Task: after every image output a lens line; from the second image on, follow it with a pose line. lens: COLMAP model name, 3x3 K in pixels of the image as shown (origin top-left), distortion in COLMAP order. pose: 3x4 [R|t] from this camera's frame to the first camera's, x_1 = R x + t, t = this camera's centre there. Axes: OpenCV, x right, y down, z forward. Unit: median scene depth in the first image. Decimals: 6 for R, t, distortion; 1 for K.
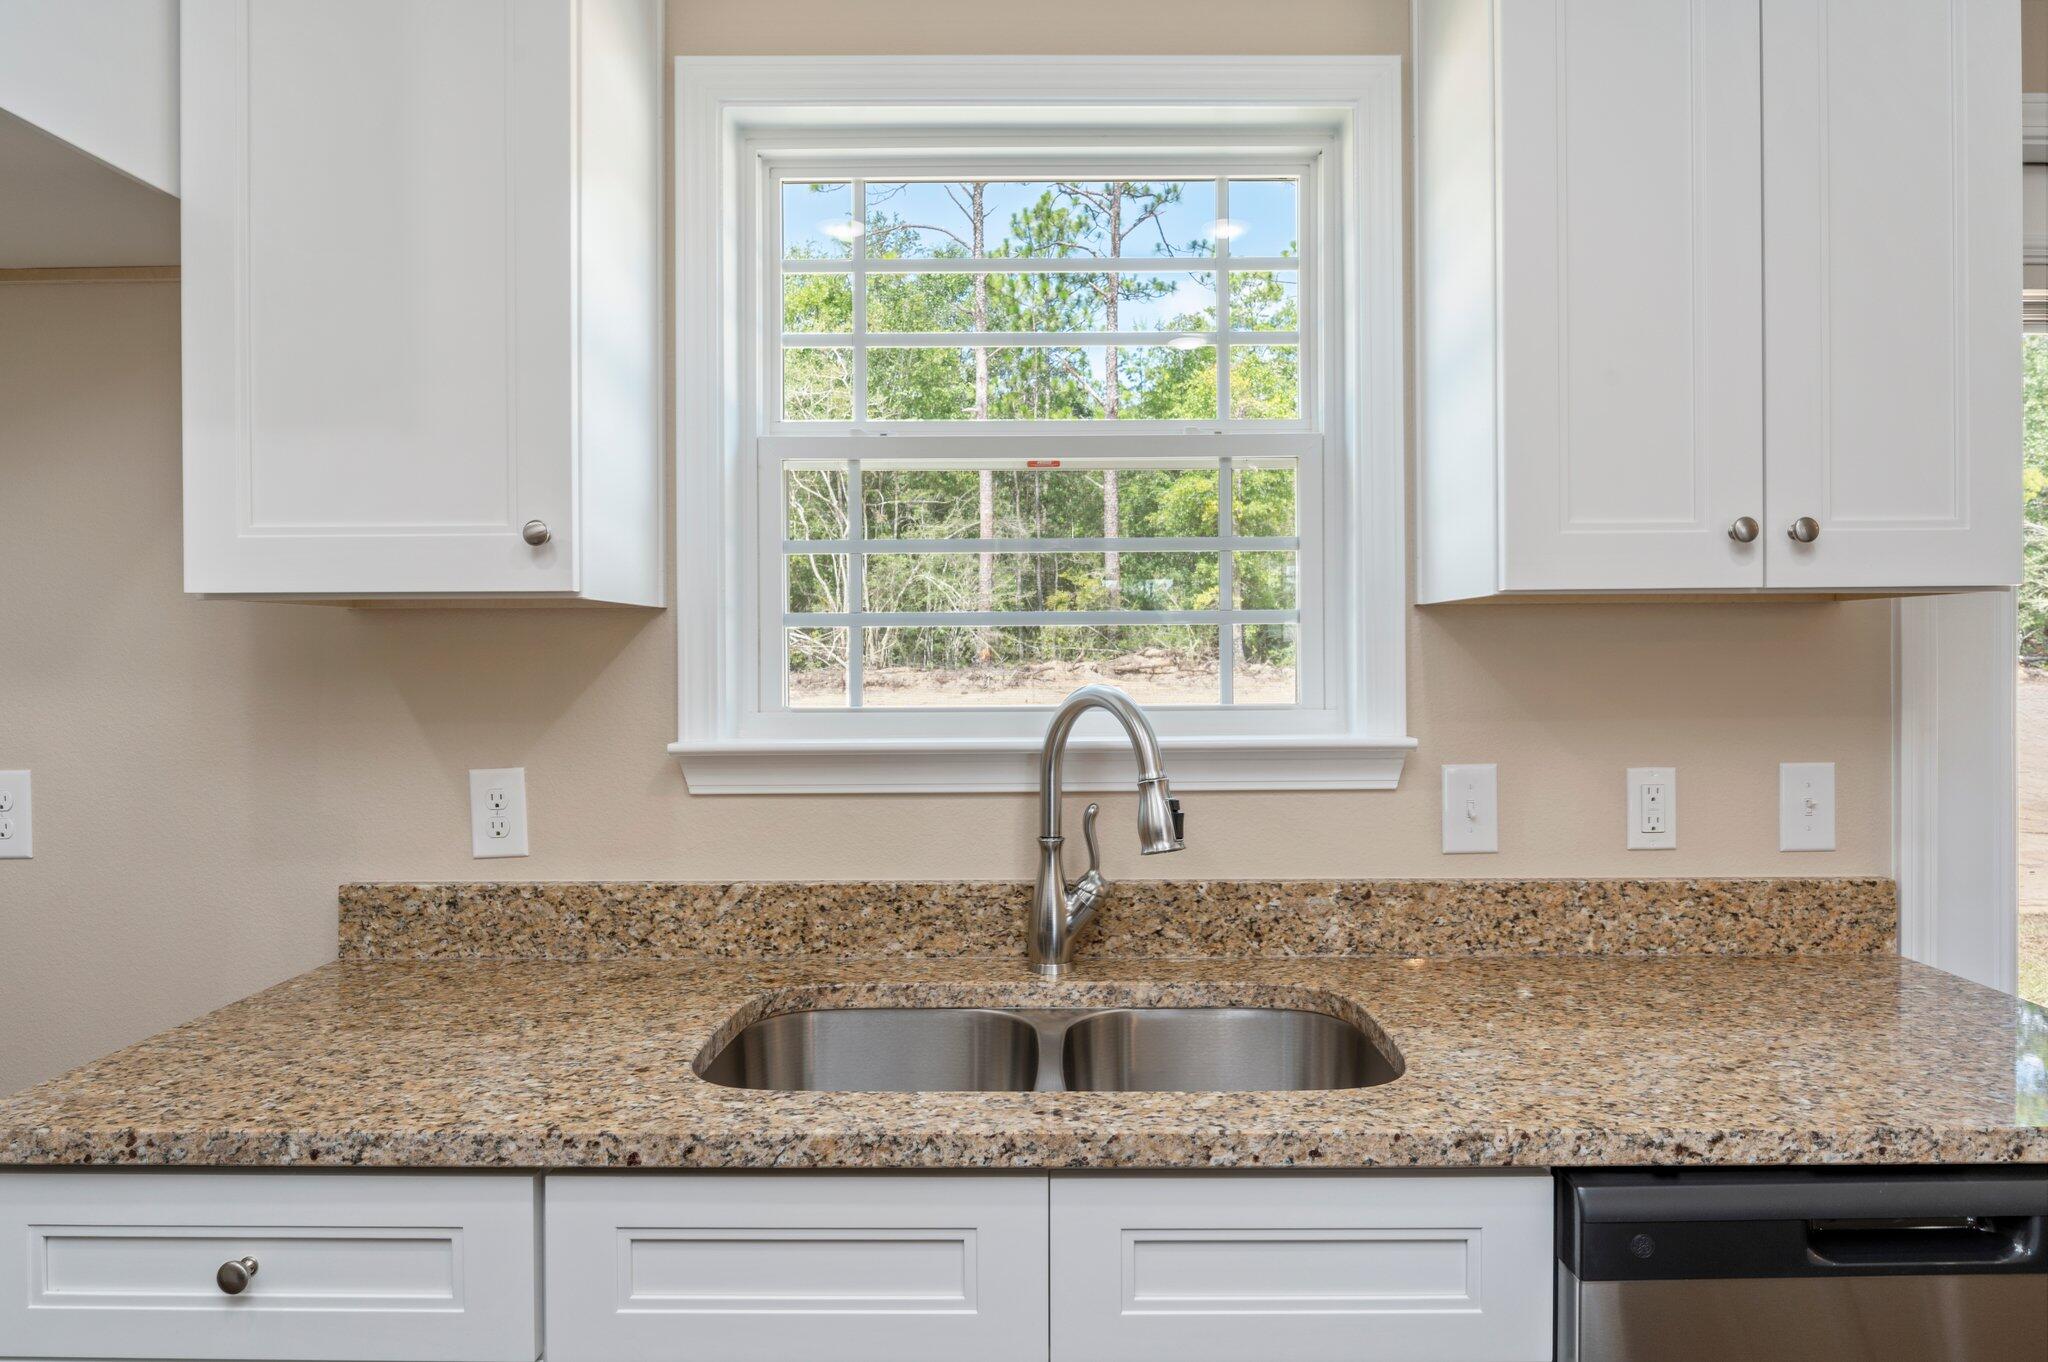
lens RADIAL K [[1235.4, 0, 1028.4], [0, 1235.4, 661.8], [0, 0, 1]] dist [-0.006973, -0.000583]
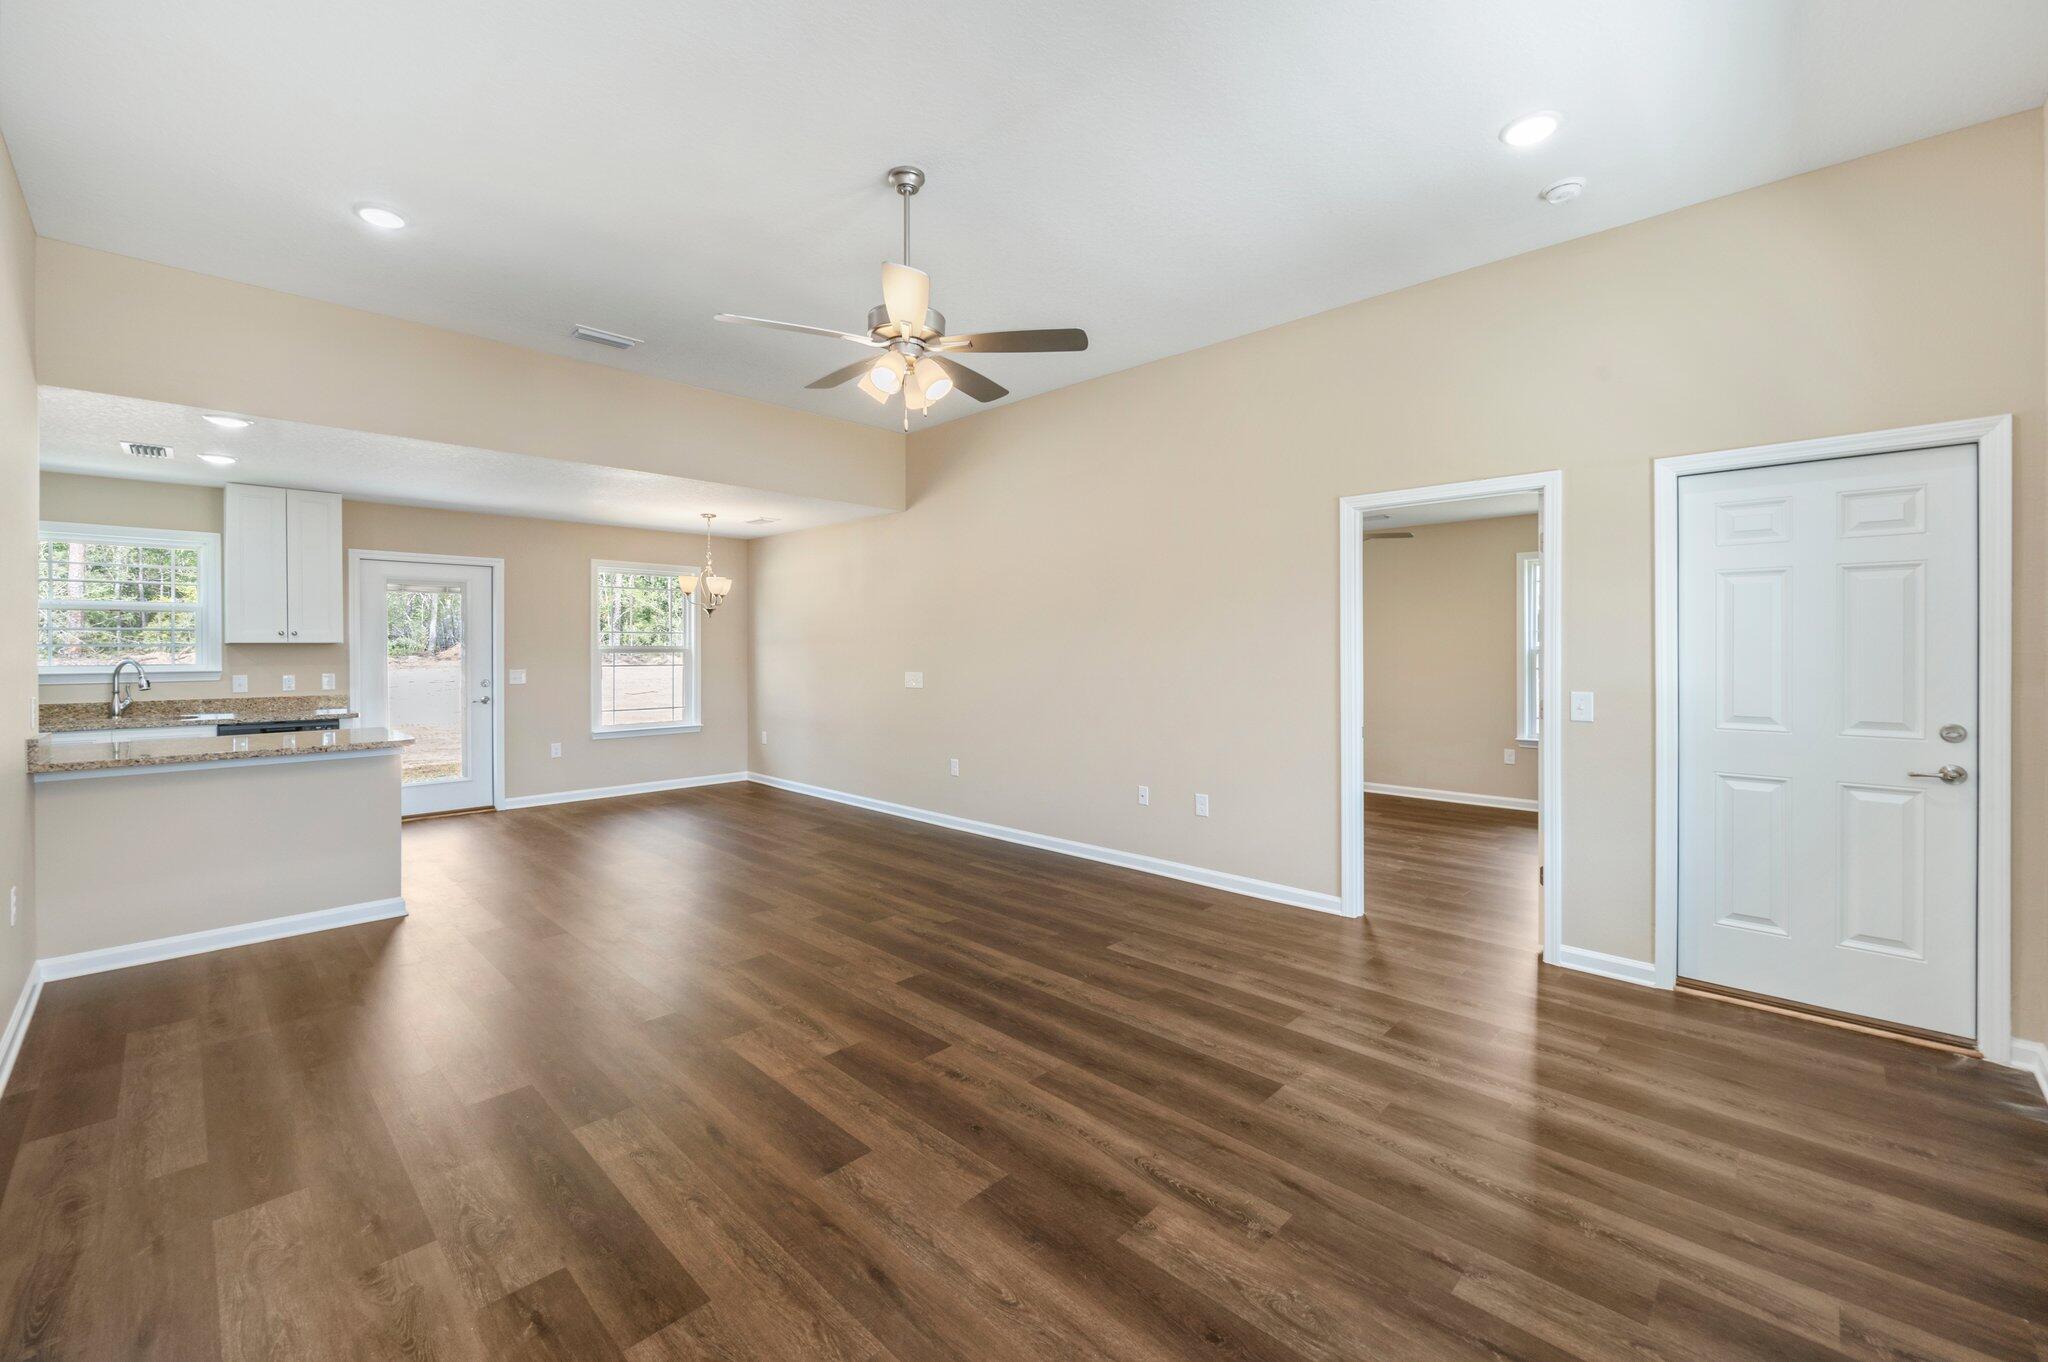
lens RADIAL K [[821.2, 0, 992.4], [0, 821.2, 652.2], [0, 0, 1]] dist [0.001926, 0.000510]
pose [[0.708720, -0.000710, 0.705489, 0.168958], [0.001074, 0.999999, -0.000073, -0.006404], [-0.705489, 0.000809, 0.708721, -3.561600]]
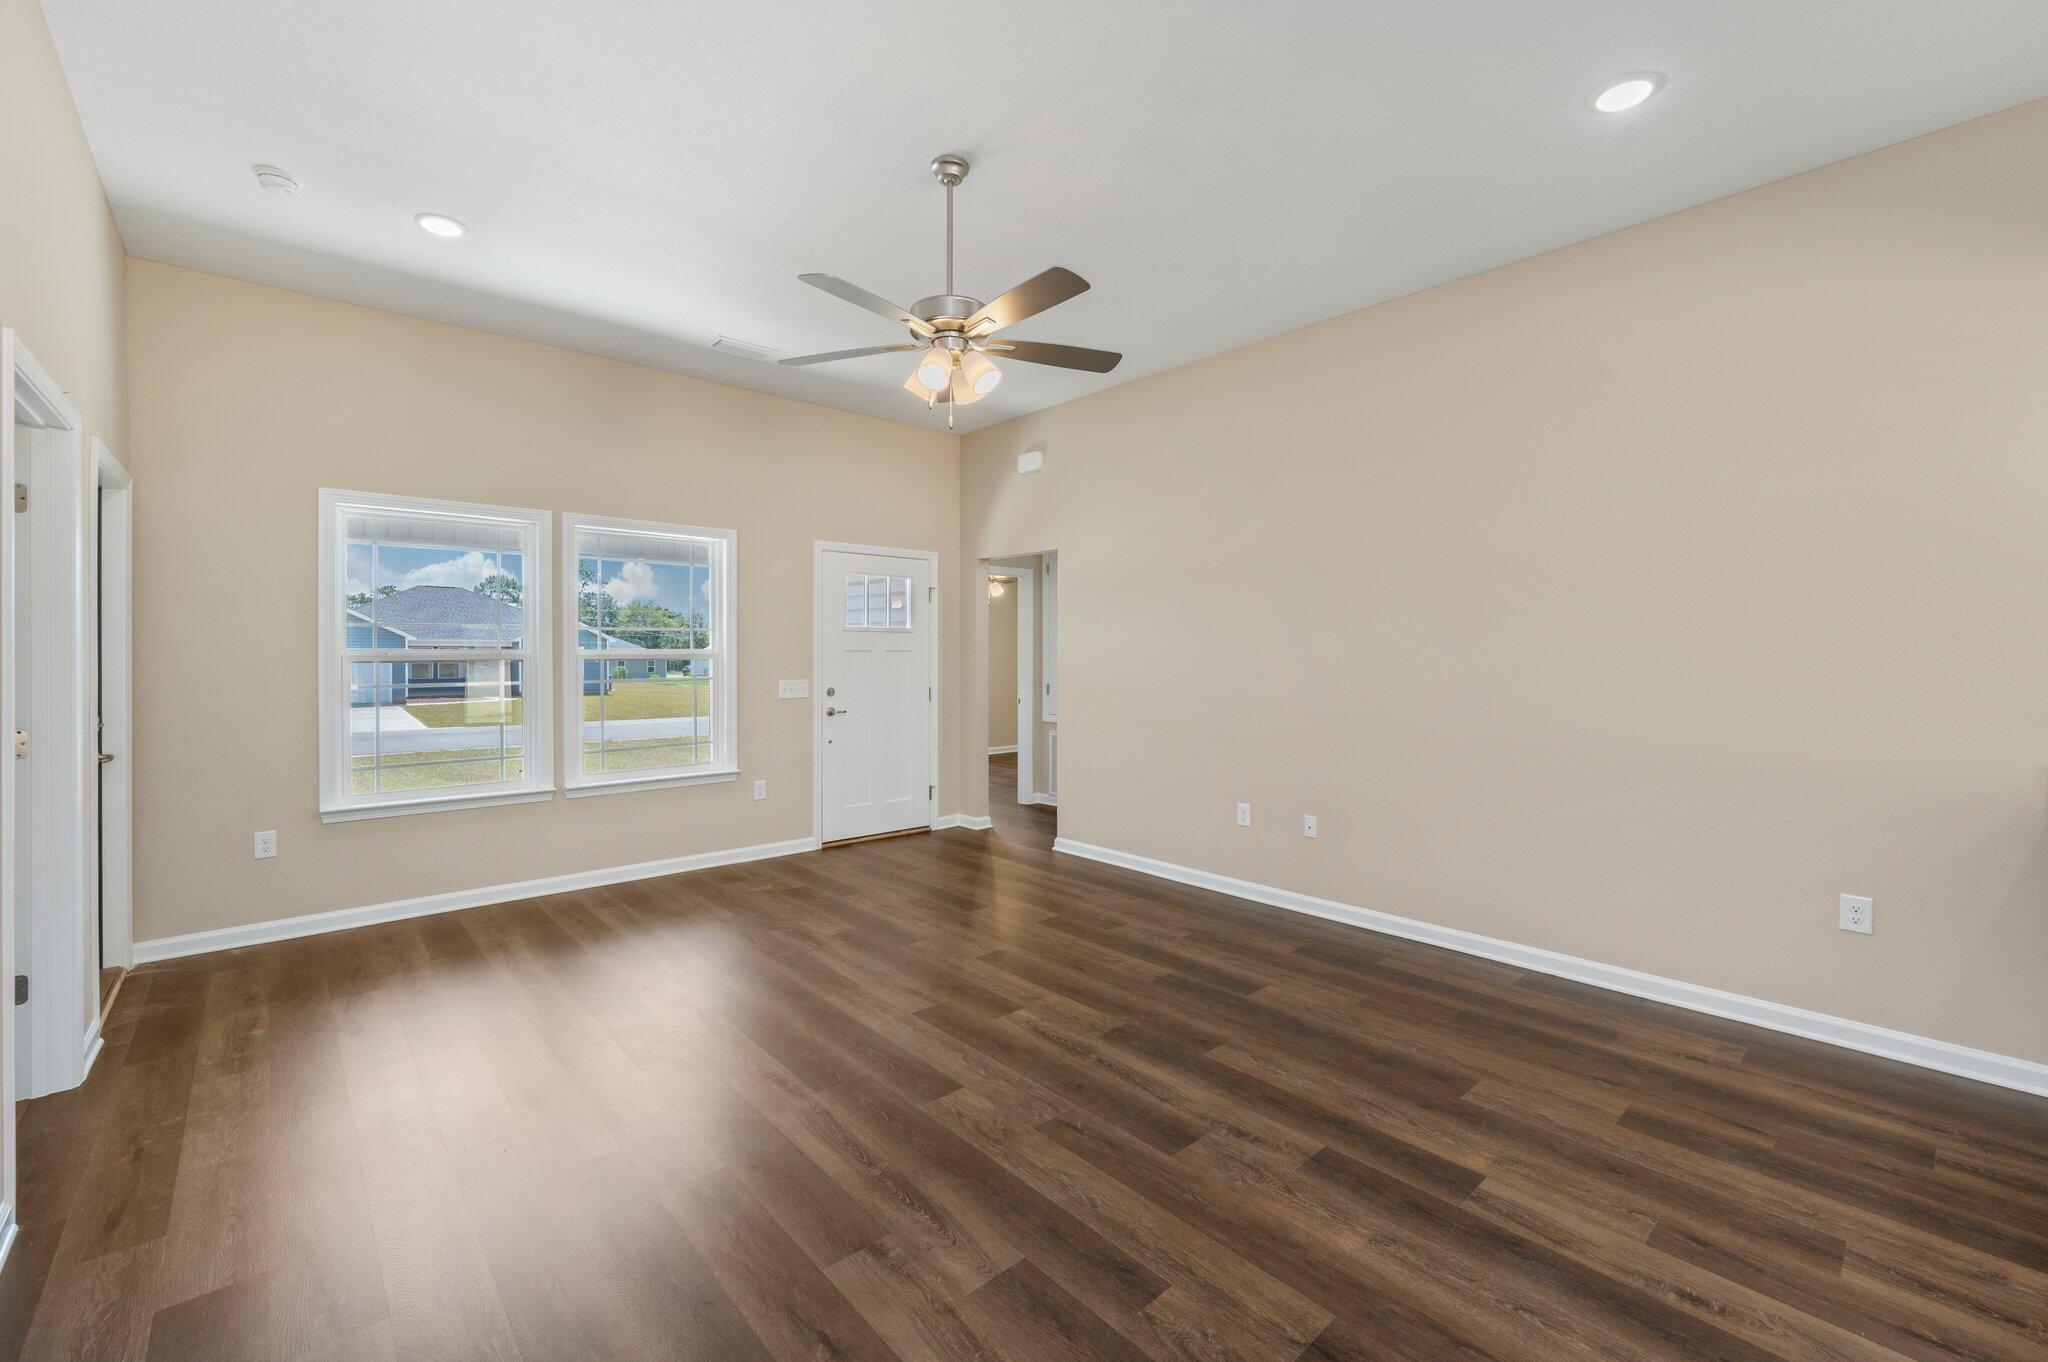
lens RADIAL K [[841.4, 0, 1029.6], [0, 841.4, 659.0], [0, 0, 1]] dist [0.003805, 0.000423]
pose [[-0.728537, 0.009192, -0.684945, 2.294527], [0.001902, 0.999933, 0.011396, -0.023255], [0.685004, 0.007000, -0.728506, -0.877233]]
